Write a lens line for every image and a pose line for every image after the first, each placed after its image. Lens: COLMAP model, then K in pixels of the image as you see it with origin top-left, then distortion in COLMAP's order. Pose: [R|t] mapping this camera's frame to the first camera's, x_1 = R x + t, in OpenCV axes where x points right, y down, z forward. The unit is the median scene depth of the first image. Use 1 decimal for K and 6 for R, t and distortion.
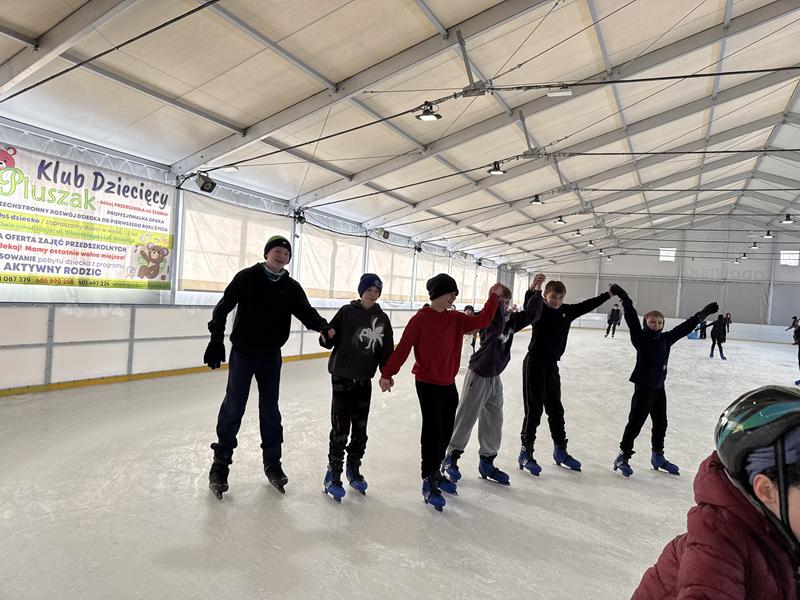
lens RADIAL K [[558.0, 0, 410.7], [0, 558.0, 300.7], [0, 0, 1]] dist [0.156922, -0.233928]
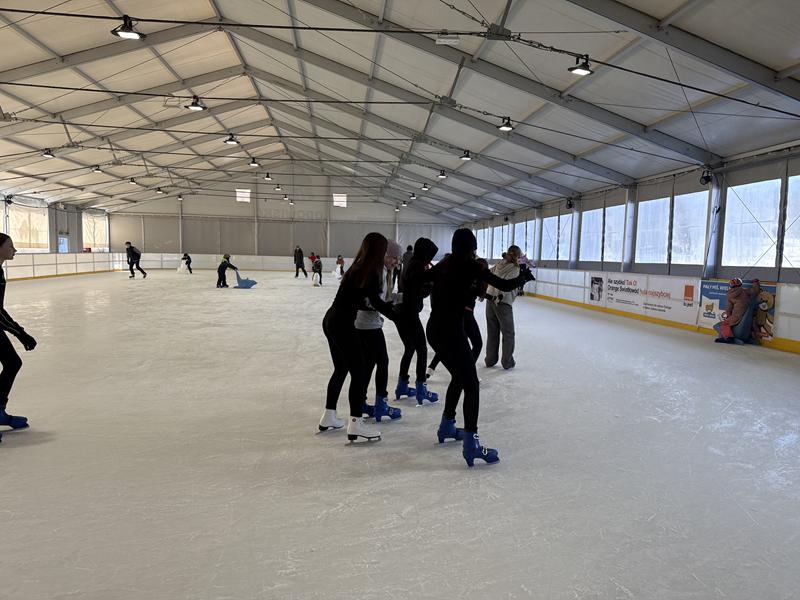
lens RADIAL K [[563.4, 0, 403.0], [0, 563.4, 305.1], [0, 0, 1]] dist [0.073118, -0.083561]
pose [[0.845861, -0.090244, 0.525714, 0.318866], [0.034000, 0.992702, 0.115702, 0.025014], [-0.532318, -0.079994, 0.842756, -0.174928]]
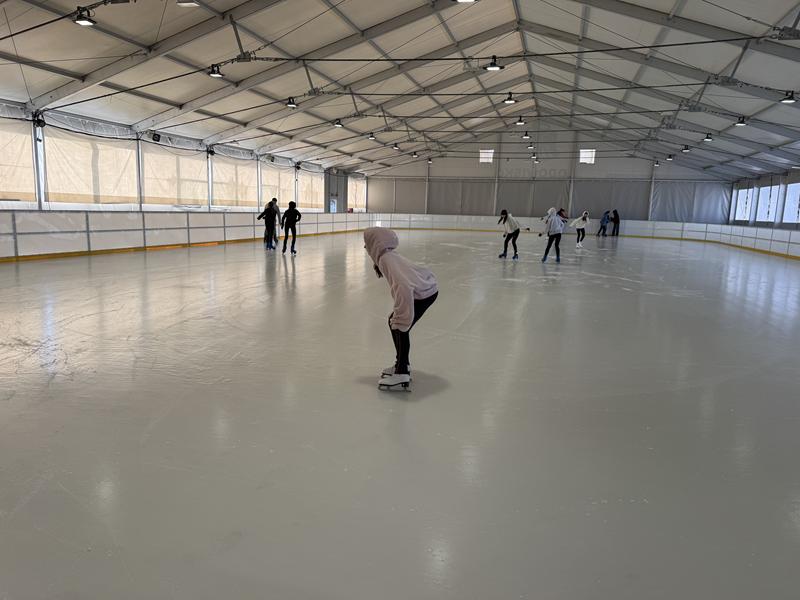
lens RADIAL K [[566.0, 0, 396.9], [0, 566.0, 297.8], [0, 0, 1]] dist [0.056149, -0.069417]
pose [[0.985028, -0.058054, 0.162324, 0.239411], [0.032111, 0.986901, 0.158100, 0.020279], [-0.169376, -0.150521, 0.973989, -0.129031]]
